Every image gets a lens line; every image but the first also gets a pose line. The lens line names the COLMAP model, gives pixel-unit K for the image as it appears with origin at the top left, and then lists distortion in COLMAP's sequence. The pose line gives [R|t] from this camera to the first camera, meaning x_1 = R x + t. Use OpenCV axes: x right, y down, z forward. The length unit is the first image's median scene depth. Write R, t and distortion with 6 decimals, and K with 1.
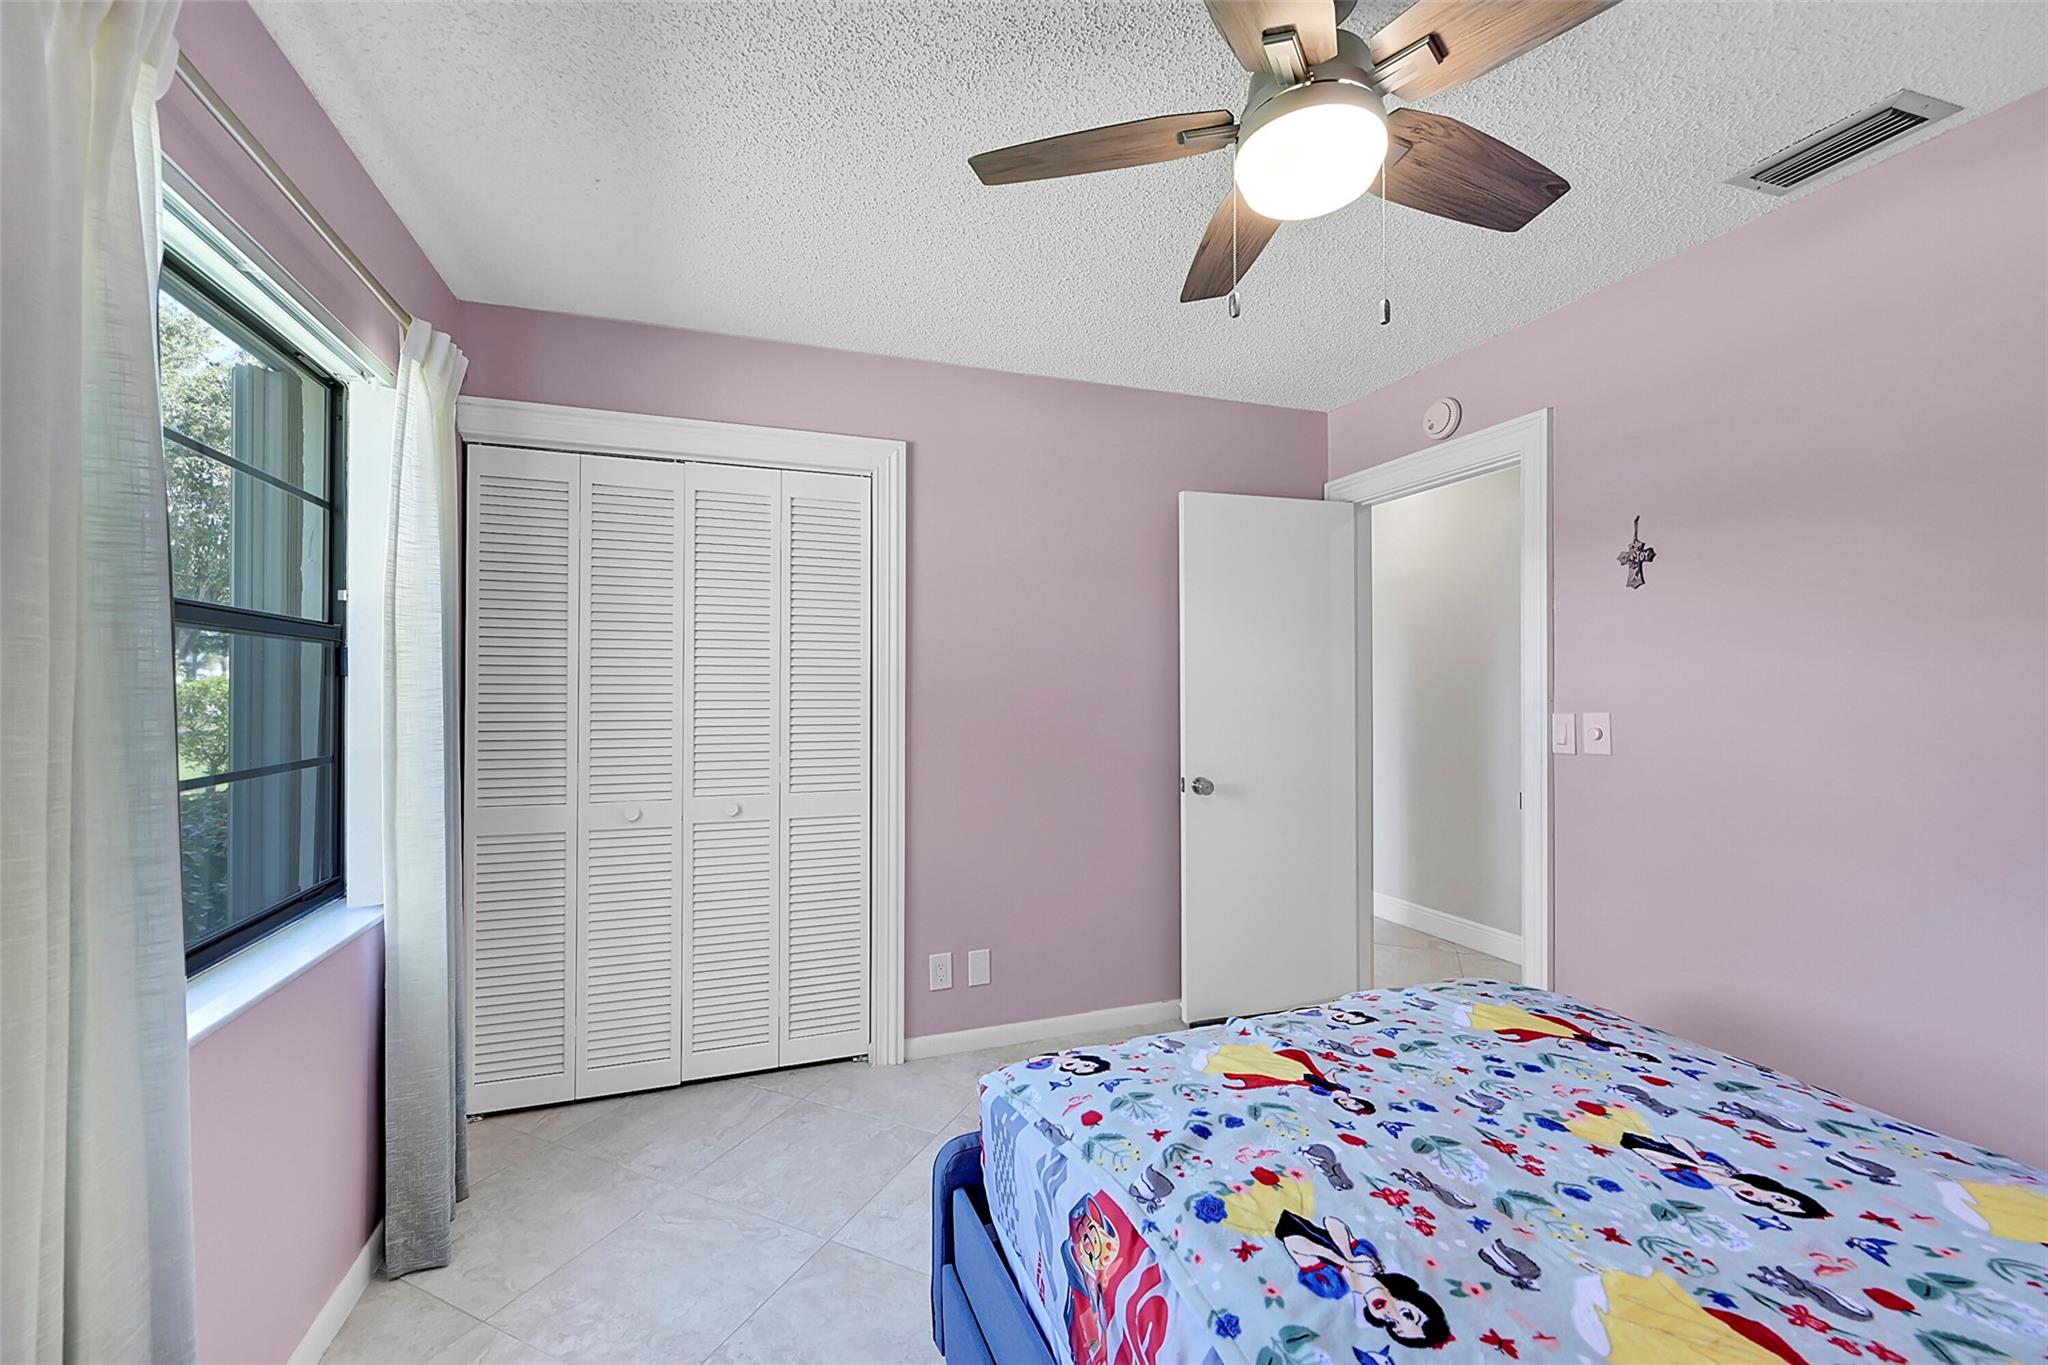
lens RADIAL K [[811.0, 0, 1019.7], [0, 811.0, 683.0], [0, 0, 1]] dist [-0.000138, -0.000007]
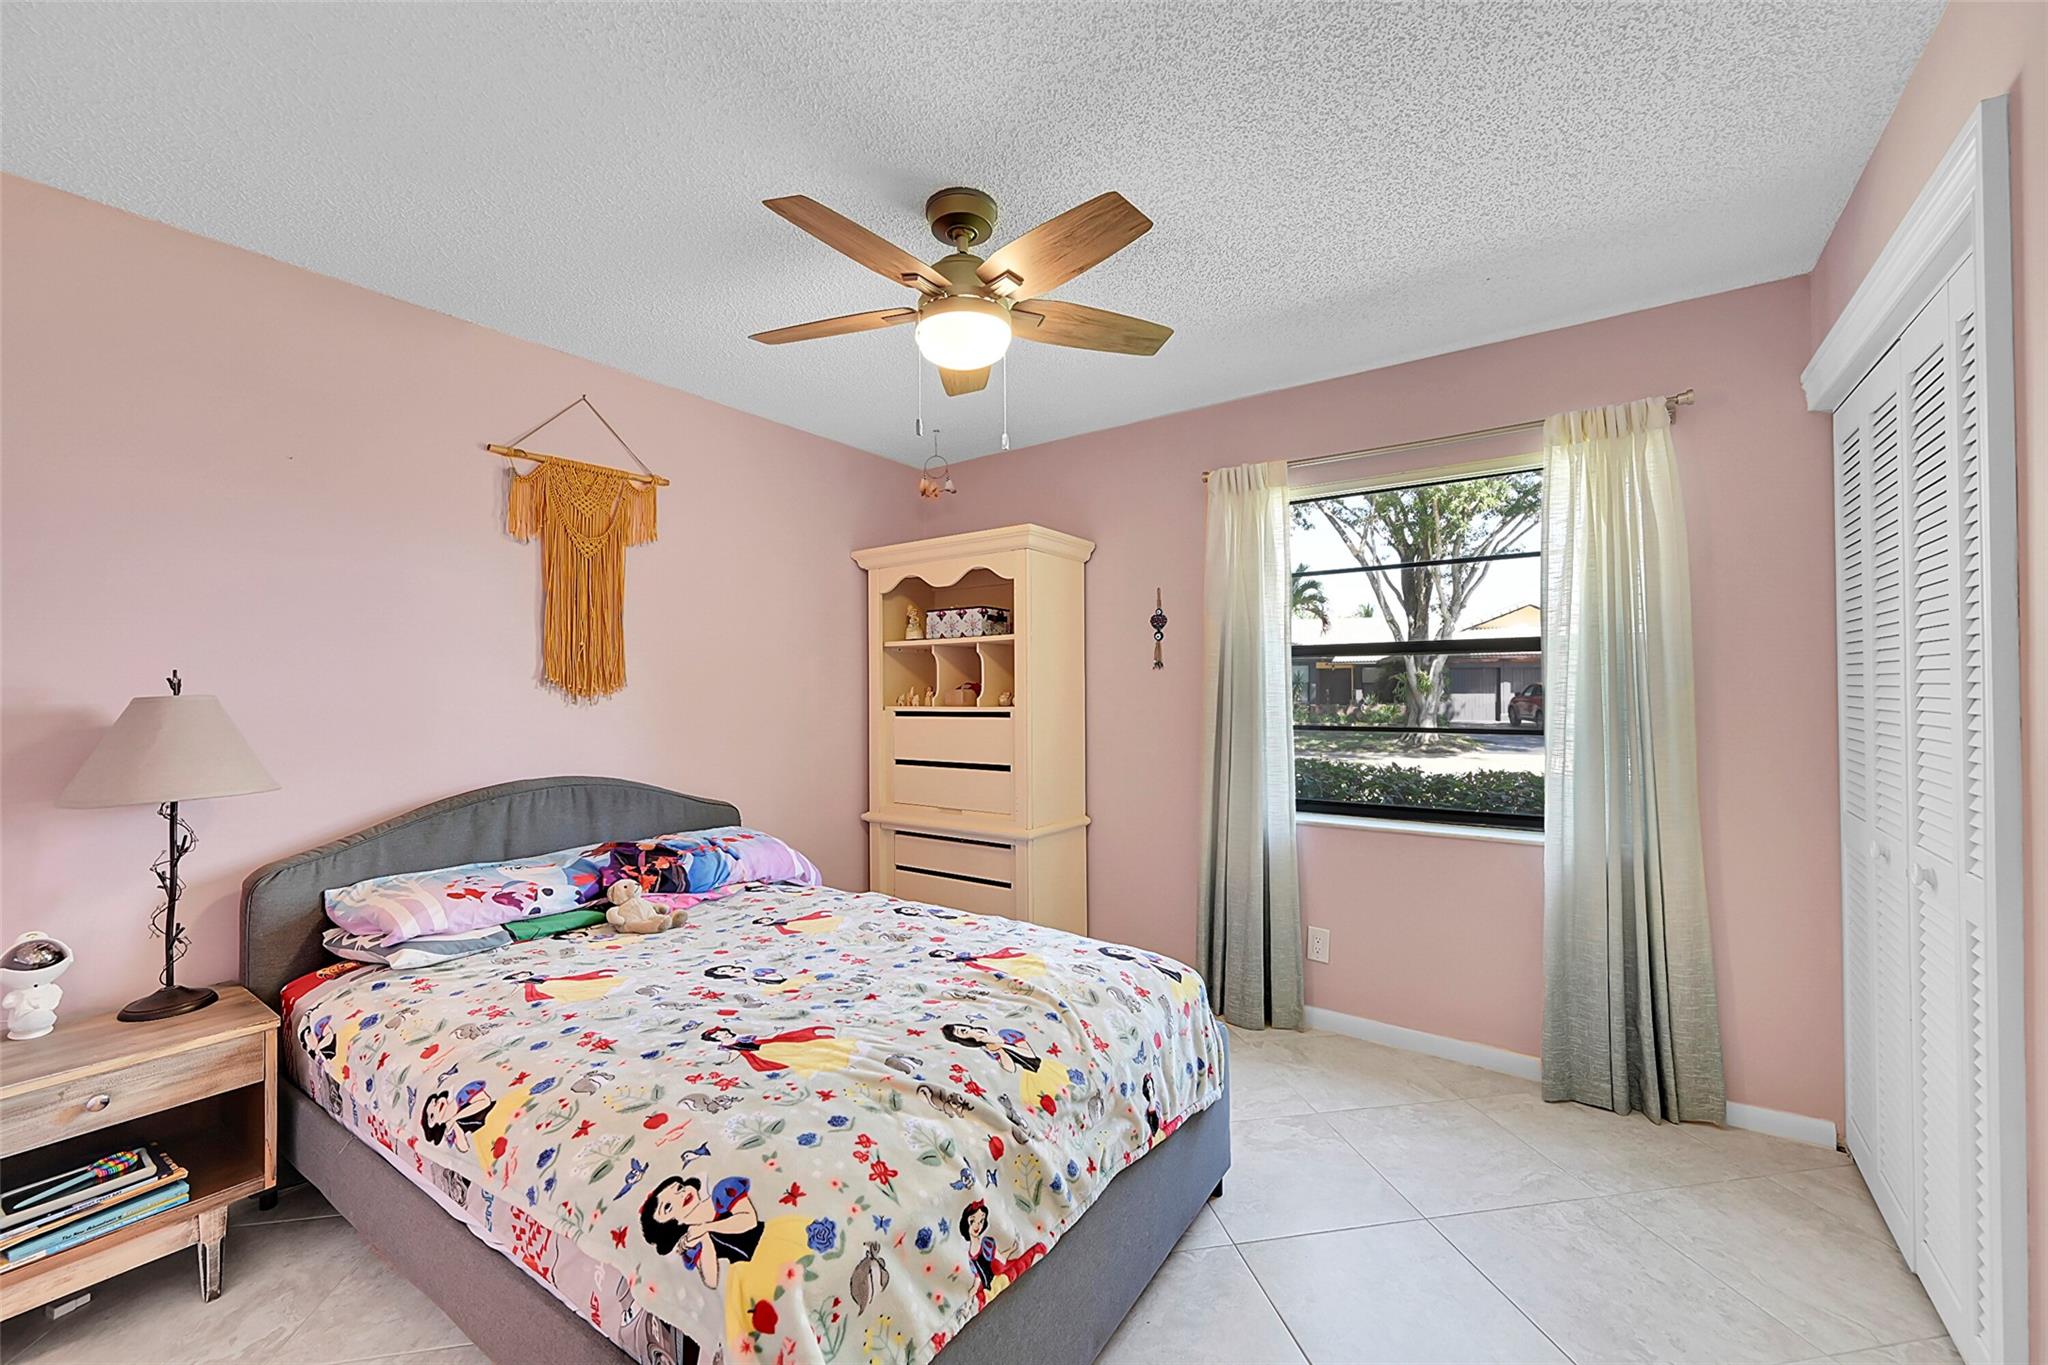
lens RADIAL K [[811.0, 0, 1019.7], [0, 811.0, 683.0], [0, 0, 1]] dist [-0.000138, -0.000007]
pose [[-0.822915, 0.002472, -0.568160, 1.209006], [0.012920, 0.999813, -0.014363, 0.022821], [0.568018, -0.019160, -0.822793, 2.450331]]
